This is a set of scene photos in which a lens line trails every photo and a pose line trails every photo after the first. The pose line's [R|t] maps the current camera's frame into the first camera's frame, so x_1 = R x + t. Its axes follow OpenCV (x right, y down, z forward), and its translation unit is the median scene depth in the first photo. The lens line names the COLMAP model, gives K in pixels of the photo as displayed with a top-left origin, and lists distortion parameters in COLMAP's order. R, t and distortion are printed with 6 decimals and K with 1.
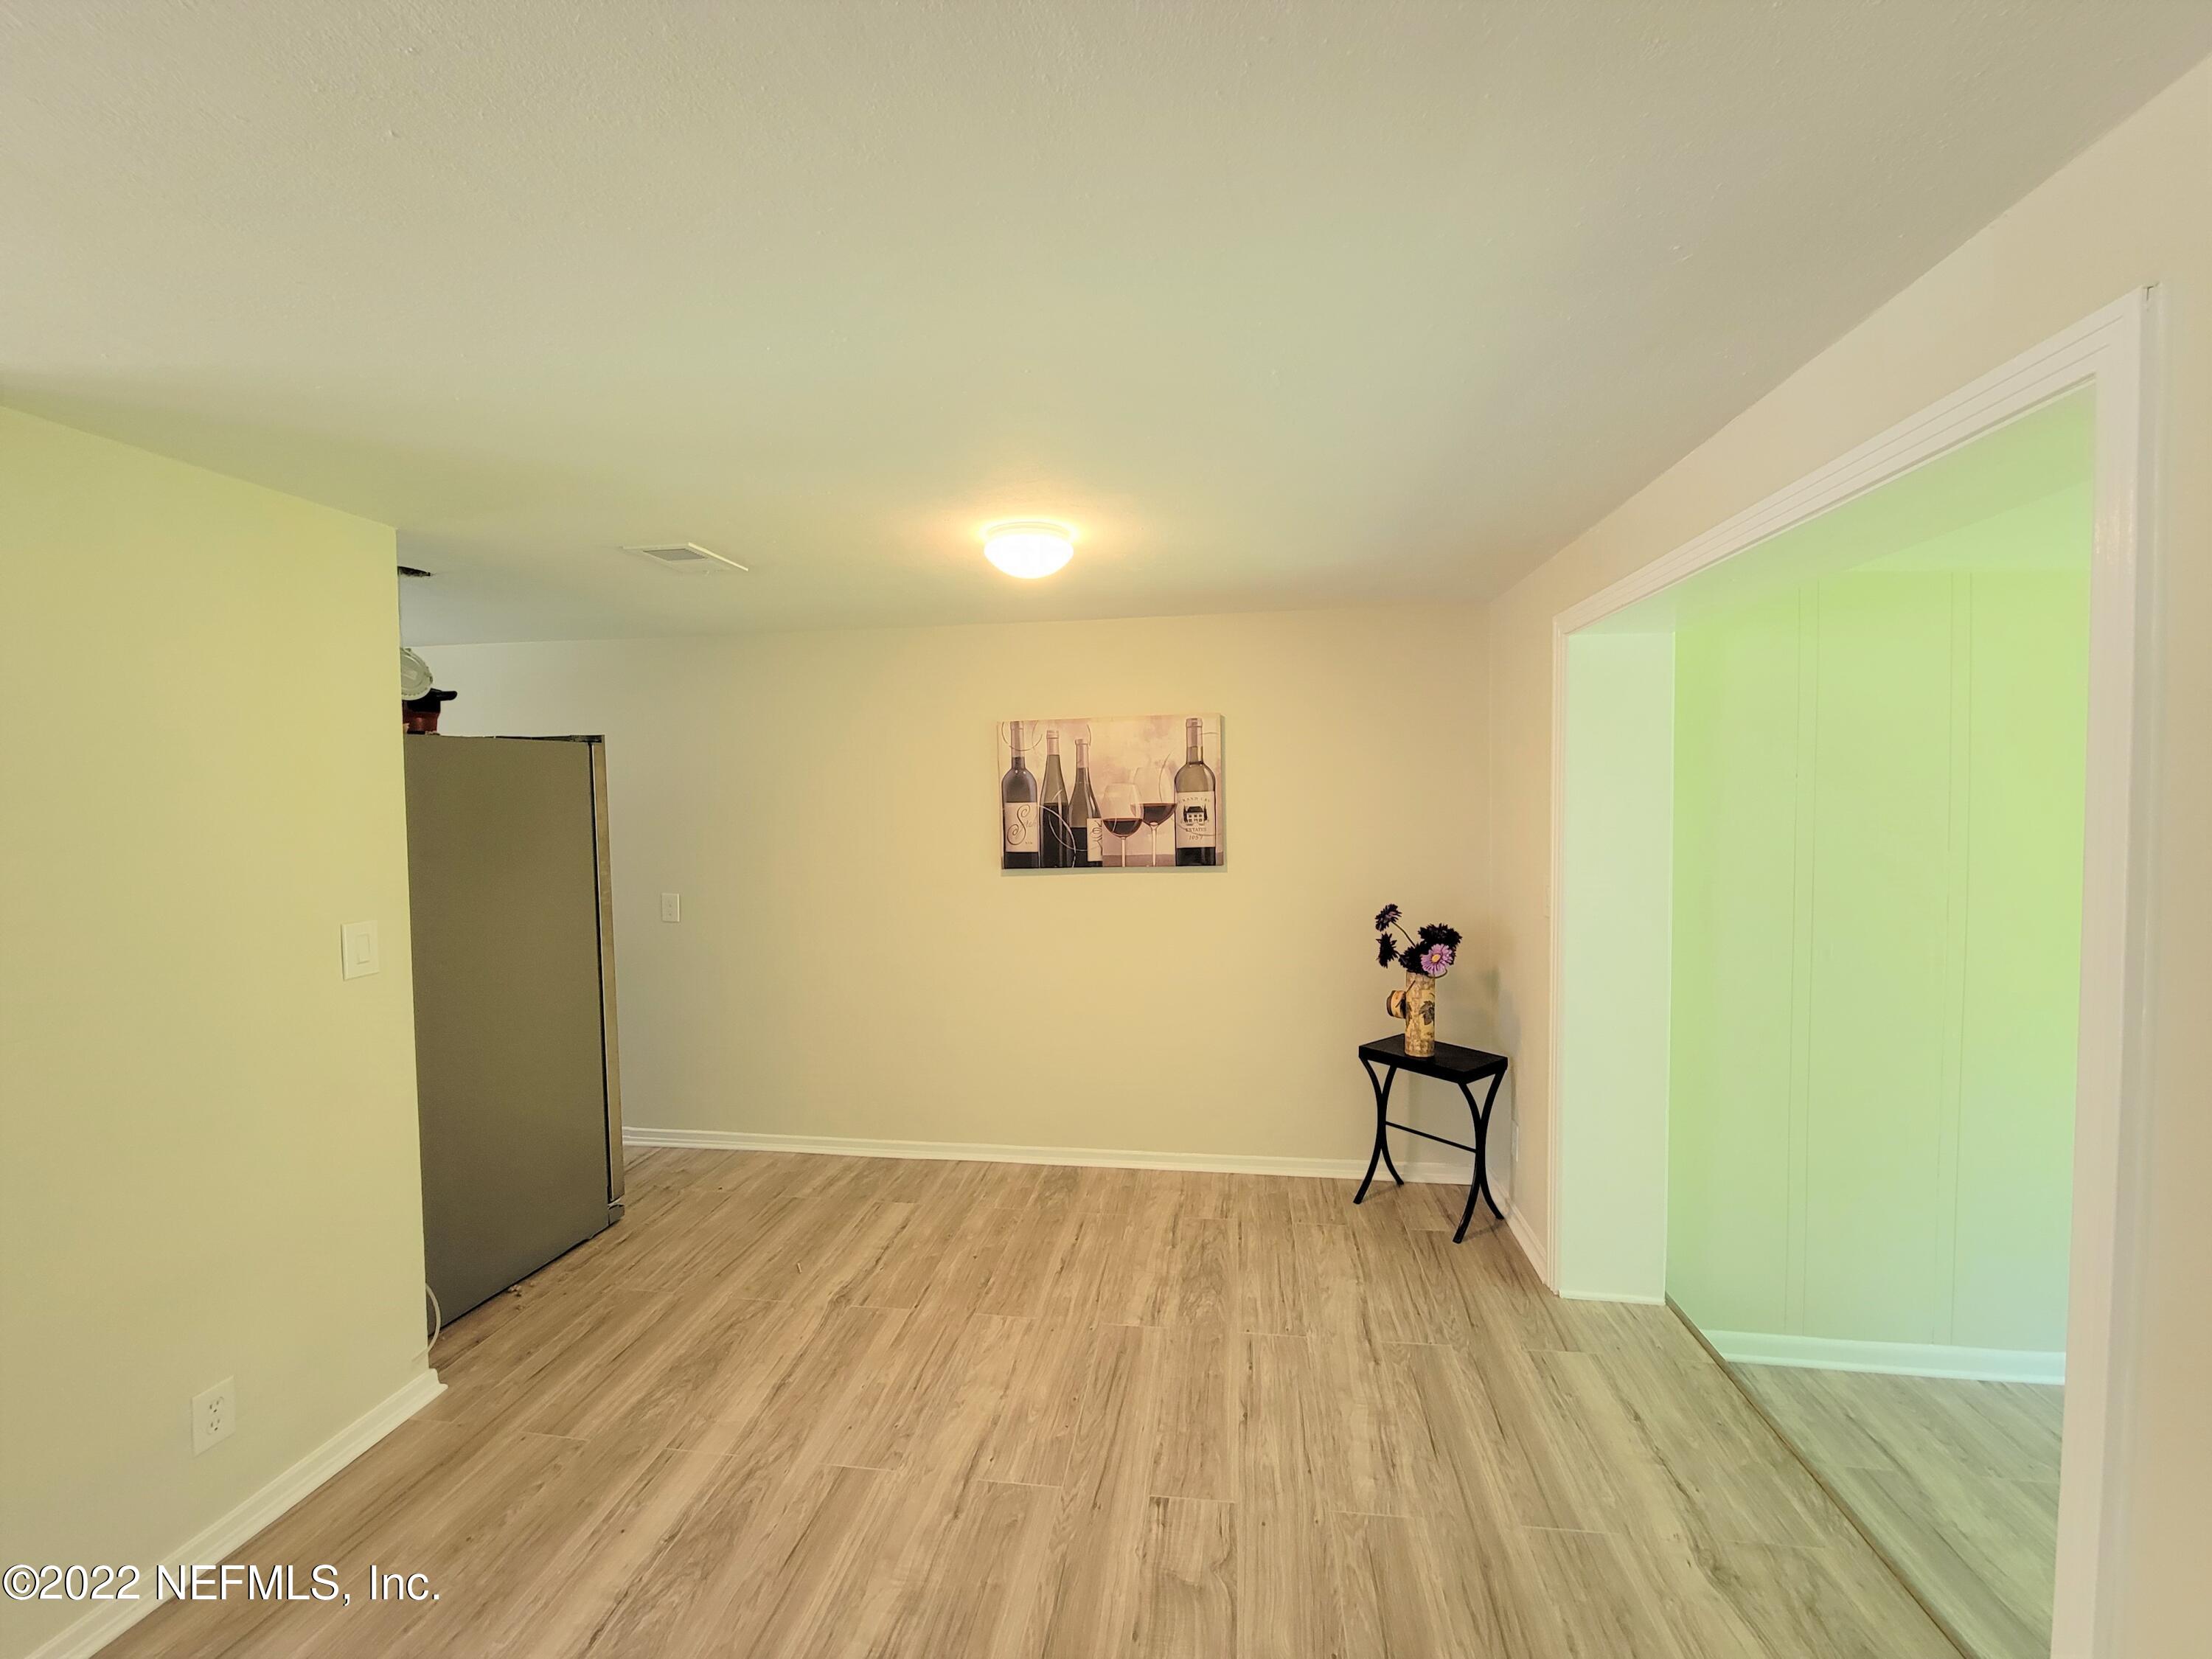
lens RADIAL K [[894.4, 0, 1111.3], [0, 894.4, 830.0], [0, 0, 1]] dist [-0.001015, -0.000212]
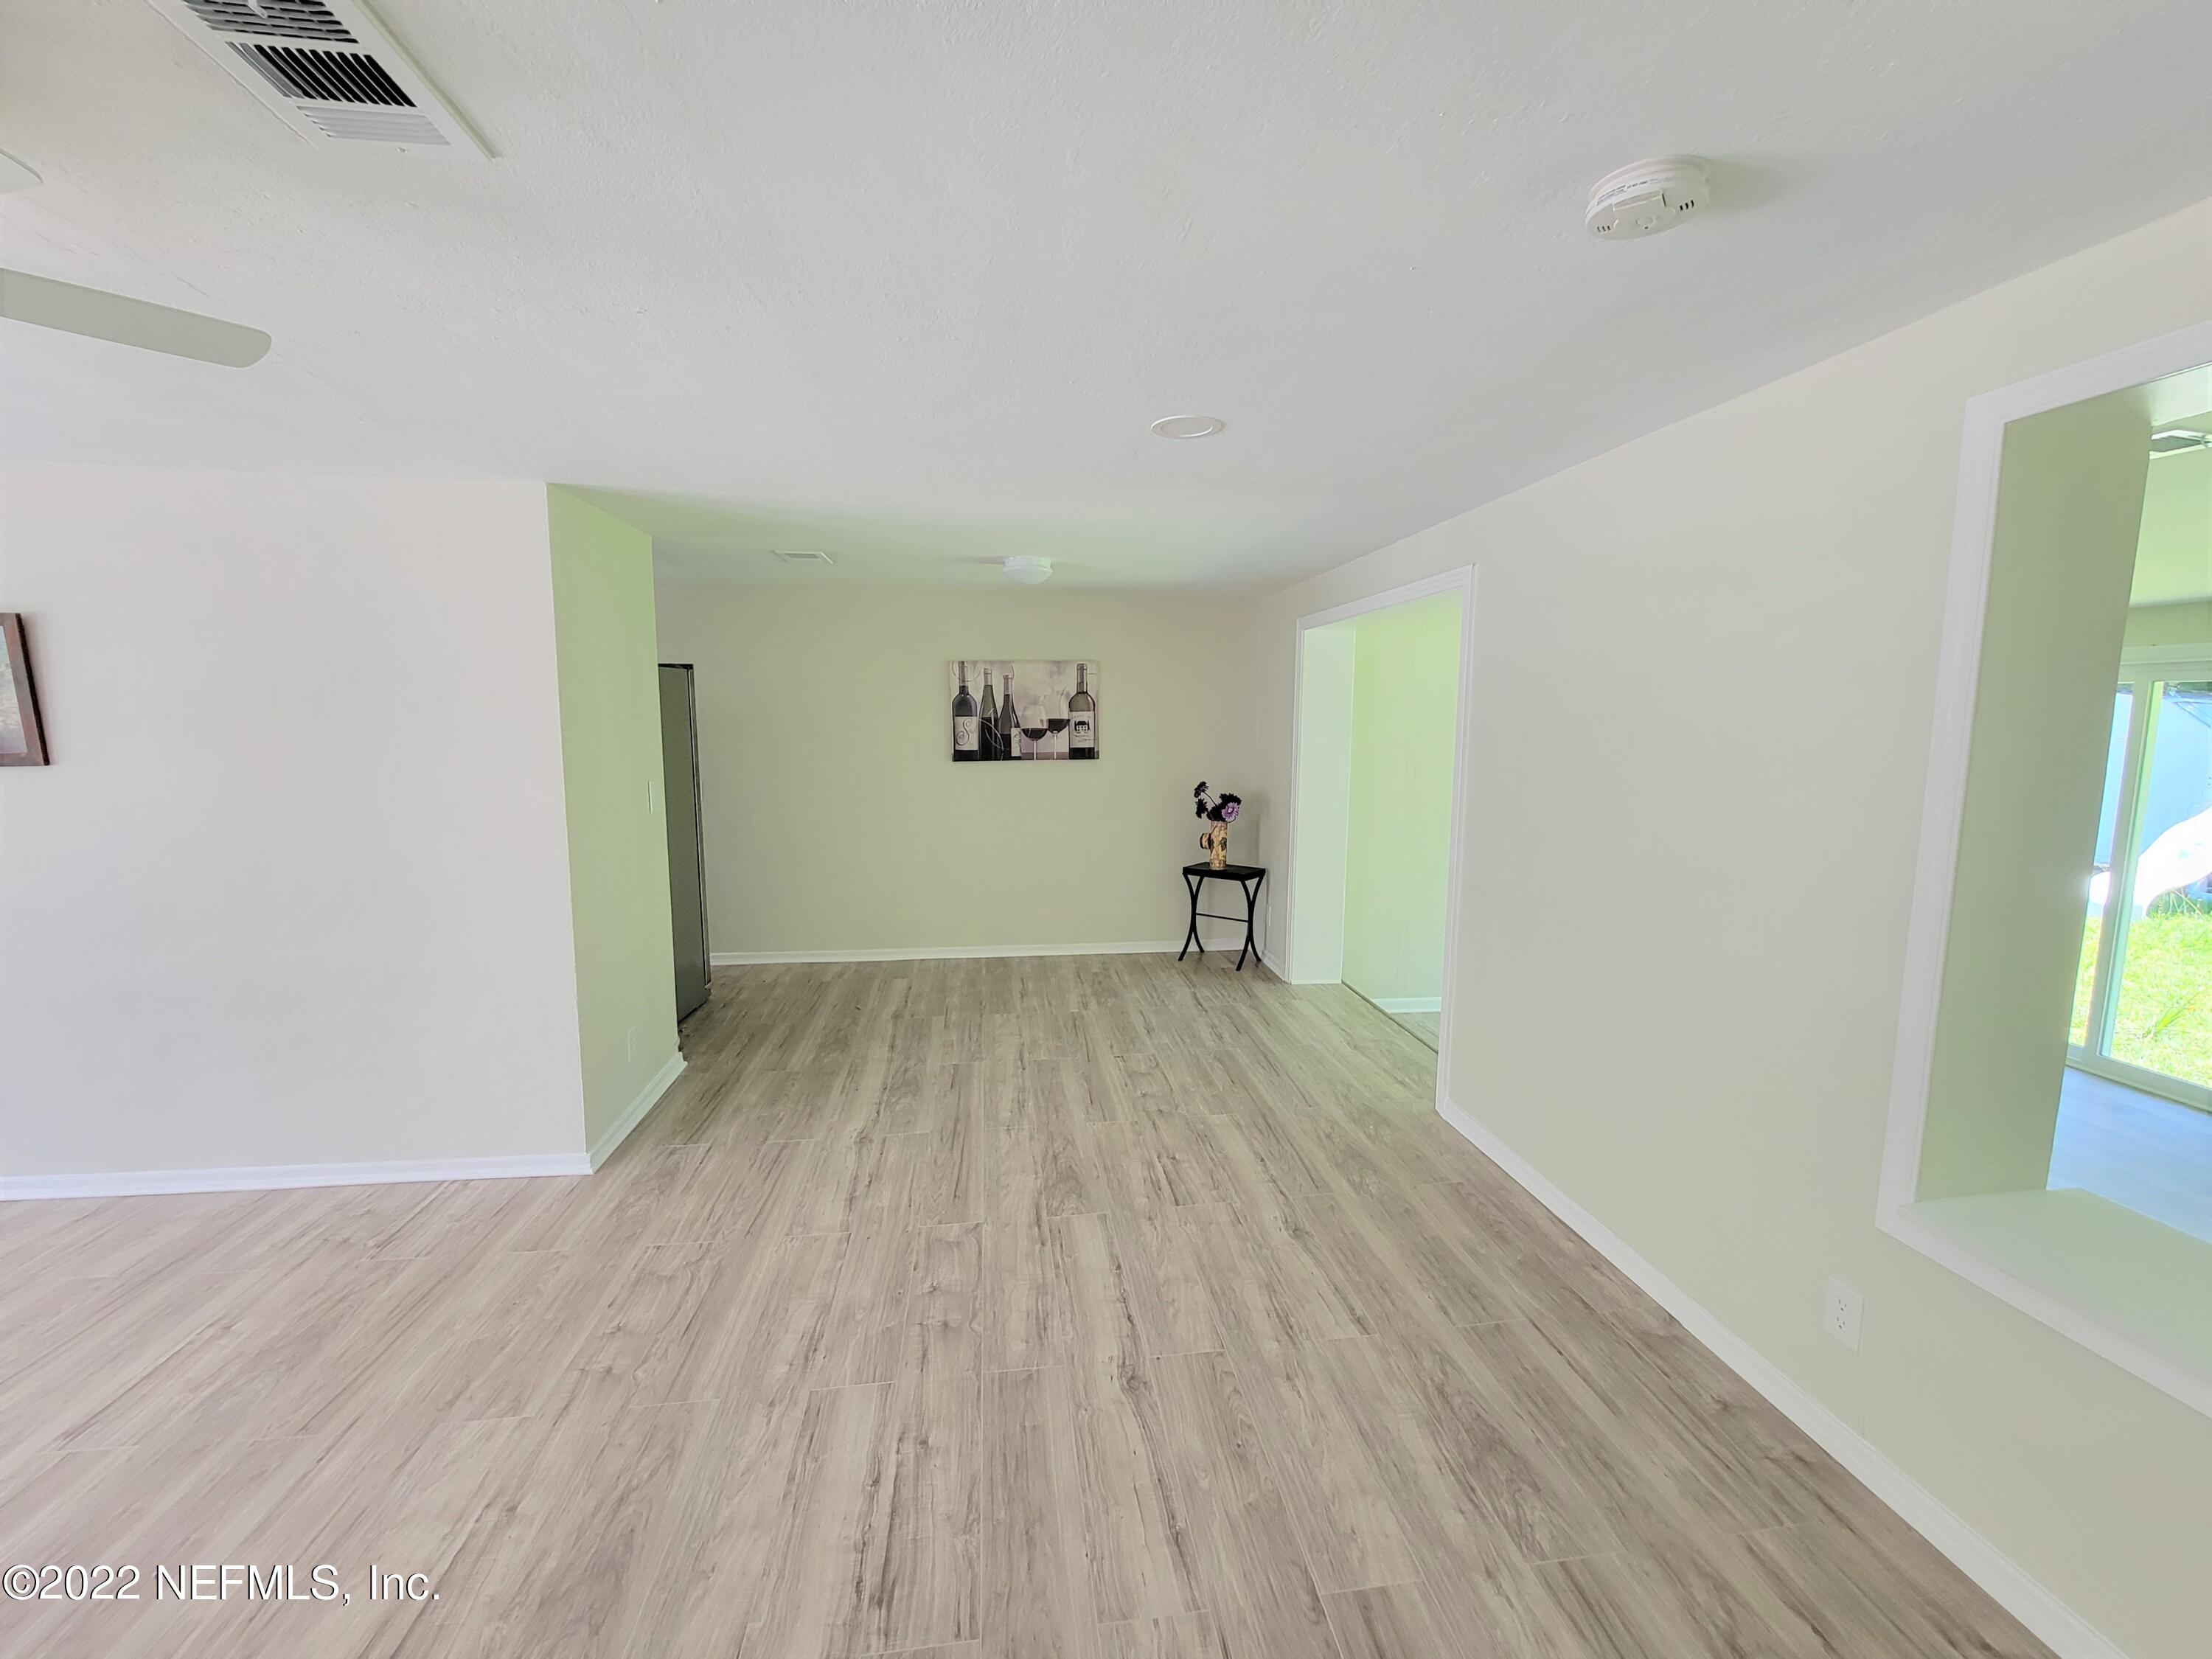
lens RADIAL K [[894.4, 0, 1100.6], [0, 894.4, 828.6], [0, 0, 1]] dist [-0.001015, -0.000212]
pose [[0.963527, -0.017168, 0.267059, -0.325691], [-0.005802, 0.996365, 0.084983, 0.030818], [-0.267548, -0.083433, 0.959926, -0.571649]]
